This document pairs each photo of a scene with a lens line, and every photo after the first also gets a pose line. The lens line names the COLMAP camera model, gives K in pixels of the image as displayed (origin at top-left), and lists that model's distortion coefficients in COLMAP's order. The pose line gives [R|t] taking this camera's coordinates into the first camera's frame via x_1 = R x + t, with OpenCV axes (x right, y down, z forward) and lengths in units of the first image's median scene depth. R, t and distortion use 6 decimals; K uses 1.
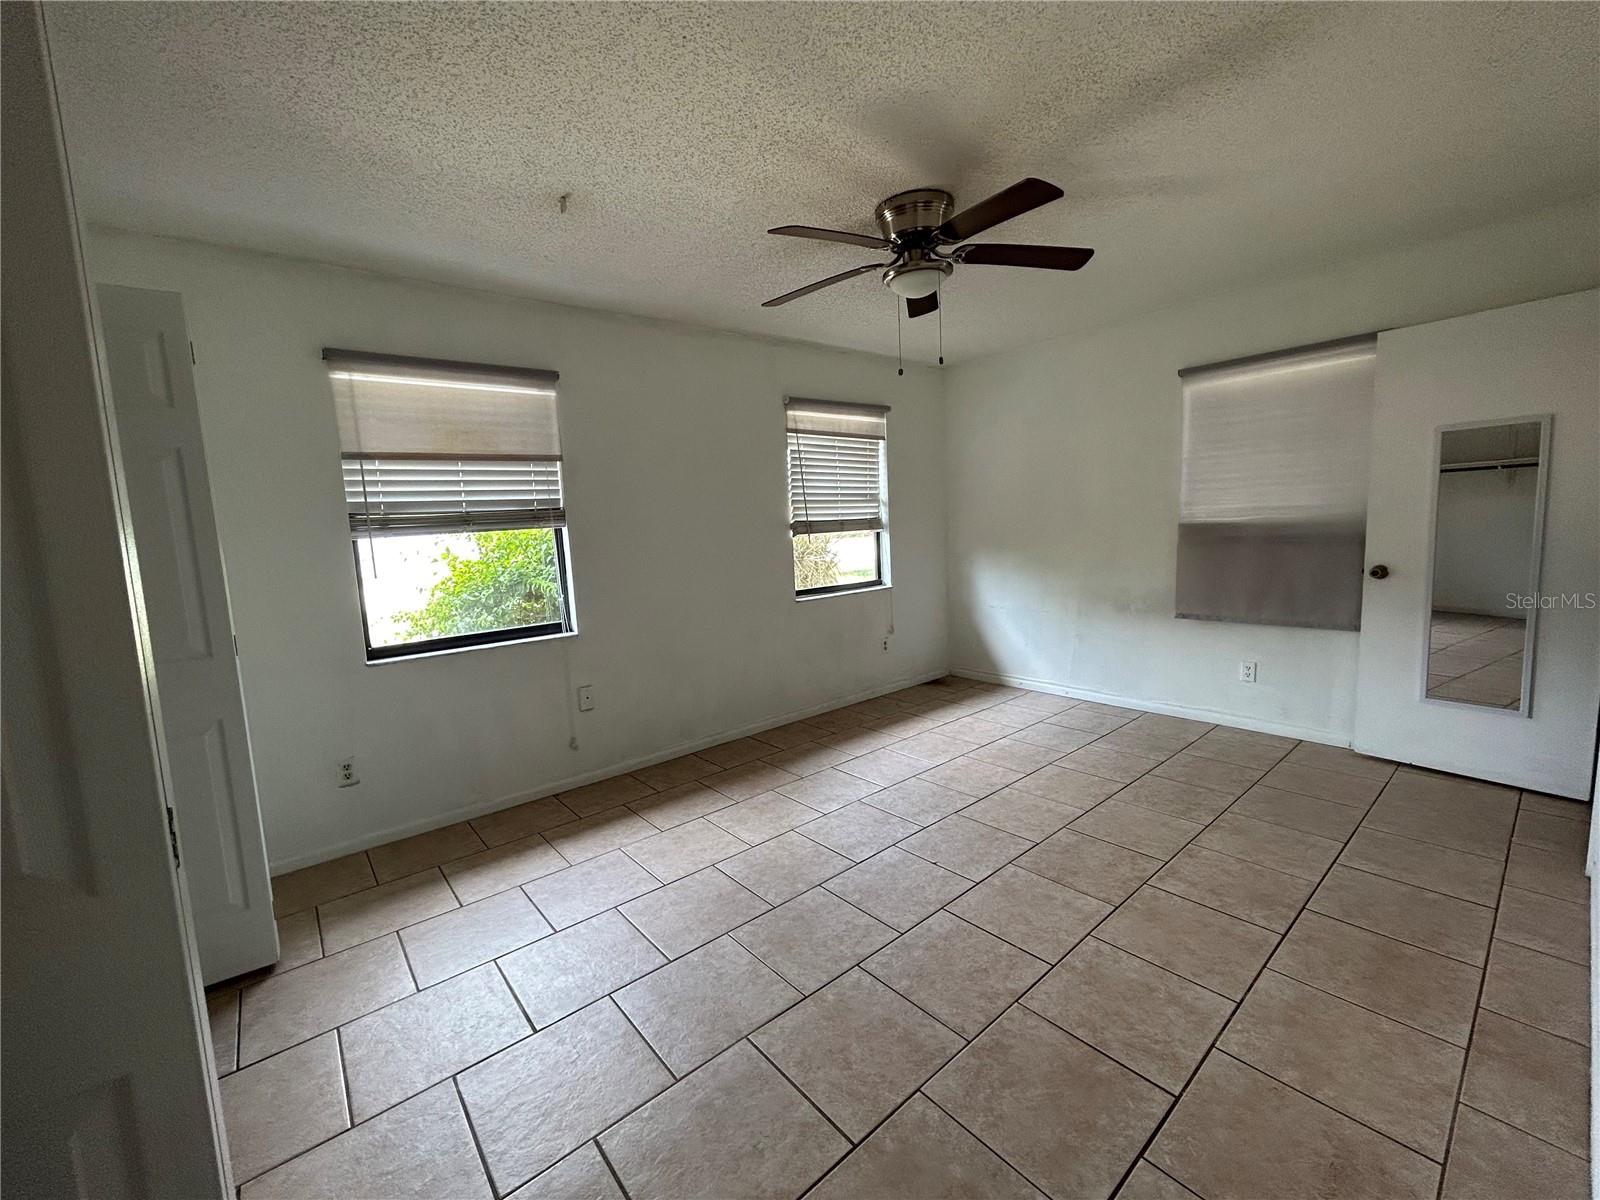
lens RADIAL K [[651.9, 0, 803.0], [0, 651.9, 598.2], [0, 0, 1]] dist [-0.000861, 0.000904]
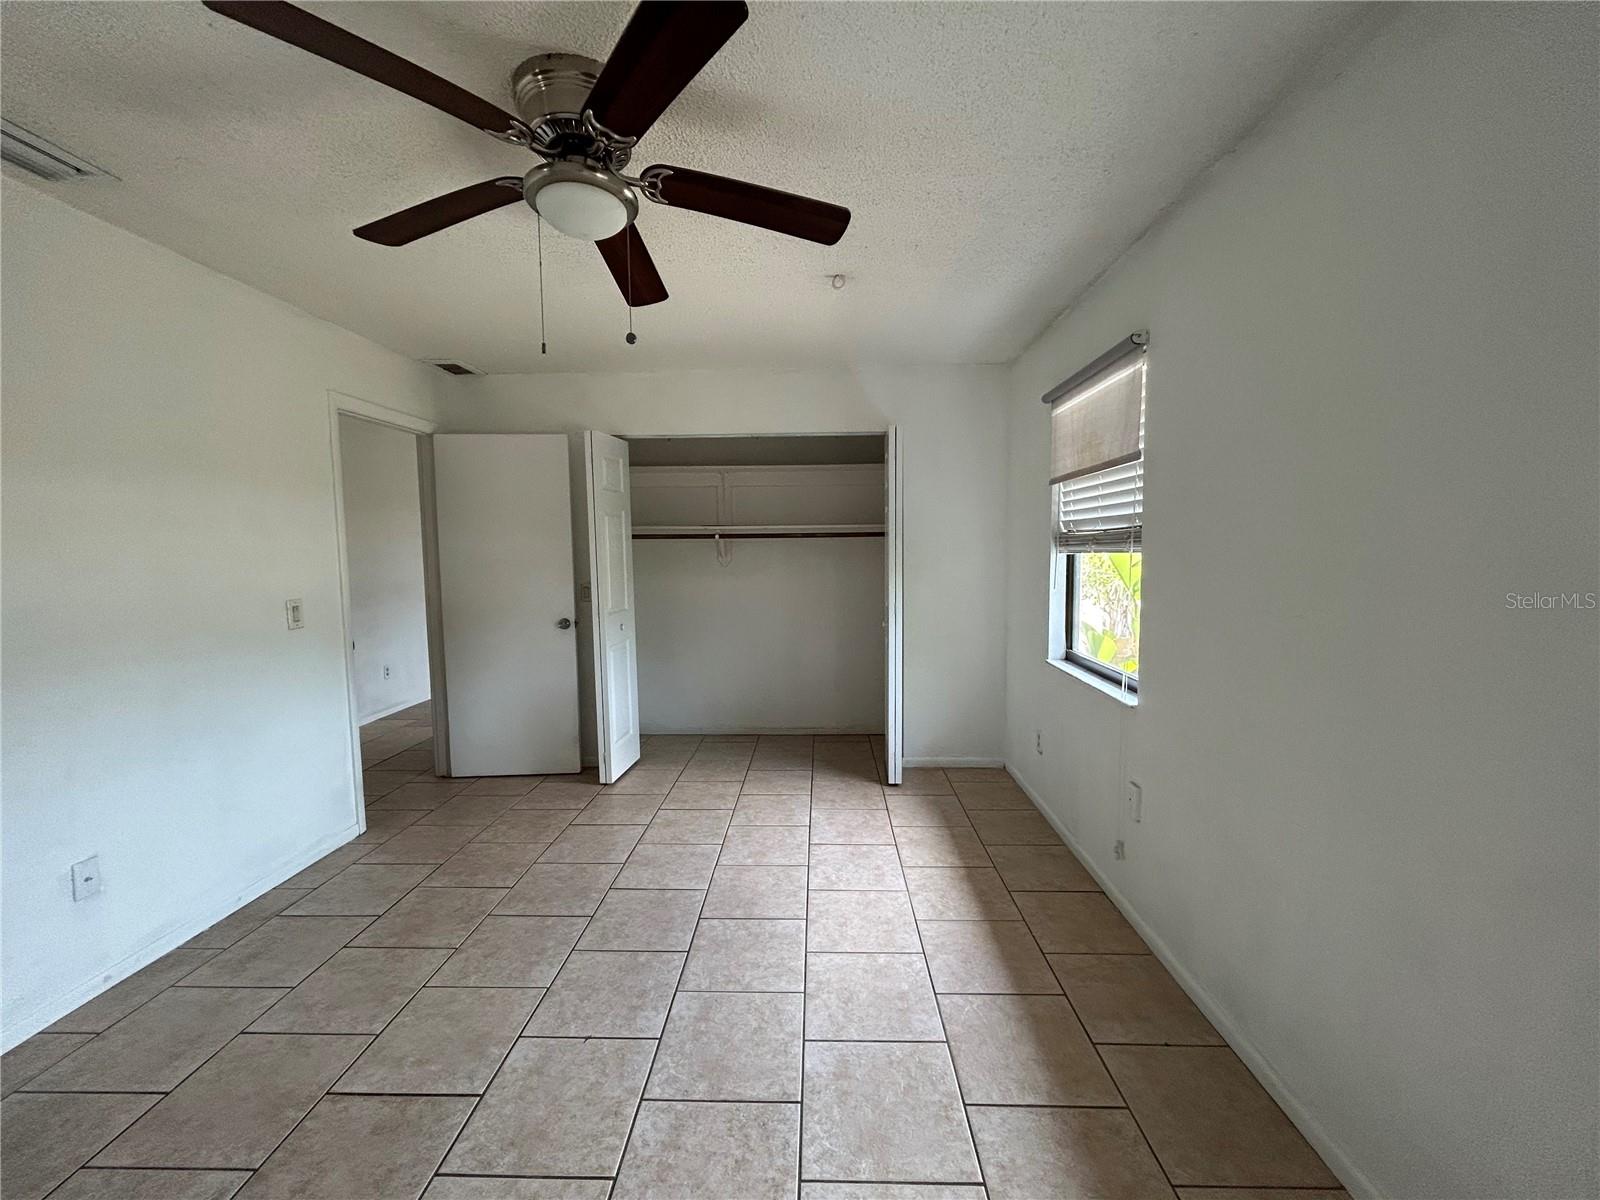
lens RADIAL K [[651.9, 0, 803.0], [0, 651.9, 598.2], [0, 0, 1]] dist [-0.000861, 0.000904]
pose [[-0.660911, 0.115919, -0.741458, 0.540580], [-0.045601, 0.979970, 0.193854, -0.244461], [0.749078, 0.161931, -0.642387, 1.606021]]
